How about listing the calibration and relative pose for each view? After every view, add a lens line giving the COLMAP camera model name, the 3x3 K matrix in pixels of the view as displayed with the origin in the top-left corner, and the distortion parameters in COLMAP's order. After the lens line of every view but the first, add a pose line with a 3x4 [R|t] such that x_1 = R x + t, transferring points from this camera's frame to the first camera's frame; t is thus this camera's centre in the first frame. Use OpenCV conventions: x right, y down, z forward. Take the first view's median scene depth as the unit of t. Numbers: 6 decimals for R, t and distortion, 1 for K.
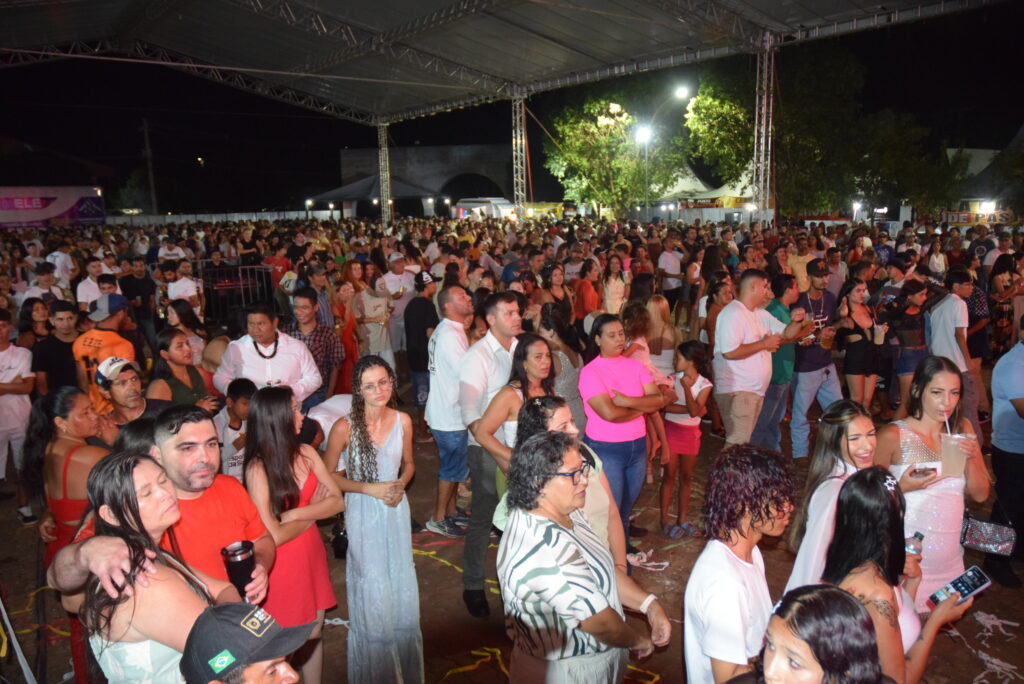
lens RADIAL K [[779.7, 0, 515.5], [0, 779.7, 345.4], [0, 0, 1]] dist [-0.032344, 0.018738]
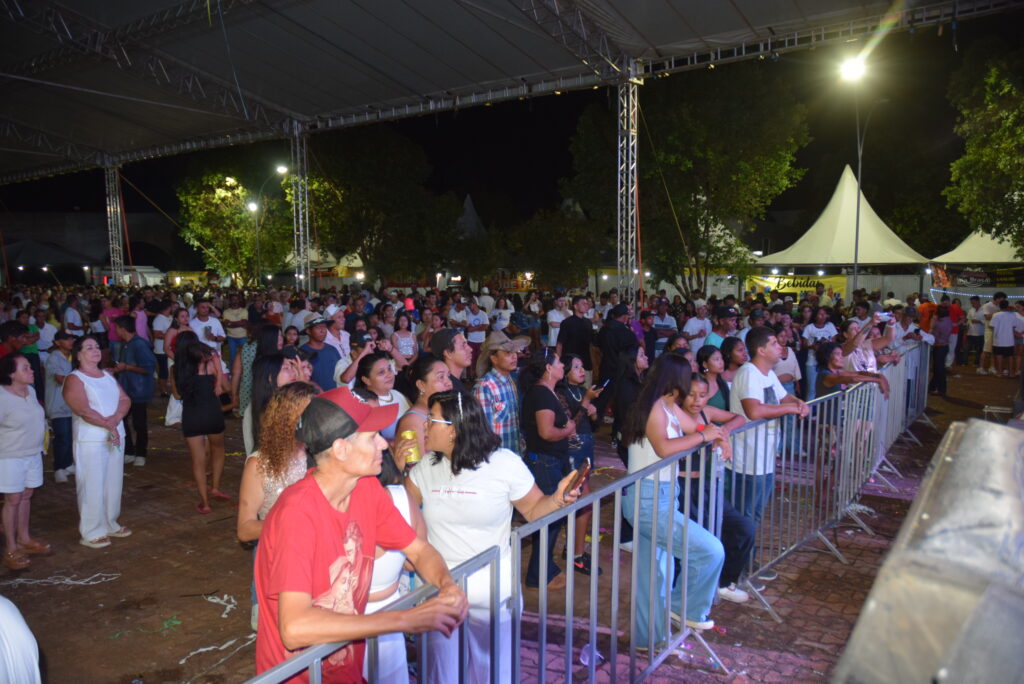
lens RADIAL K [[785.7, 0, 515.5], [0, 785.7, 345.7], [0, 0, 1]] dist [-0.029247, 0.008163]
pose [[0.947815, -0.013707, 0.318525, 0.185148], [0.043884, 0.995175, -0.087757, 0.029544], [-0.315785, 0.097155, 0.943844, -0.113620]]
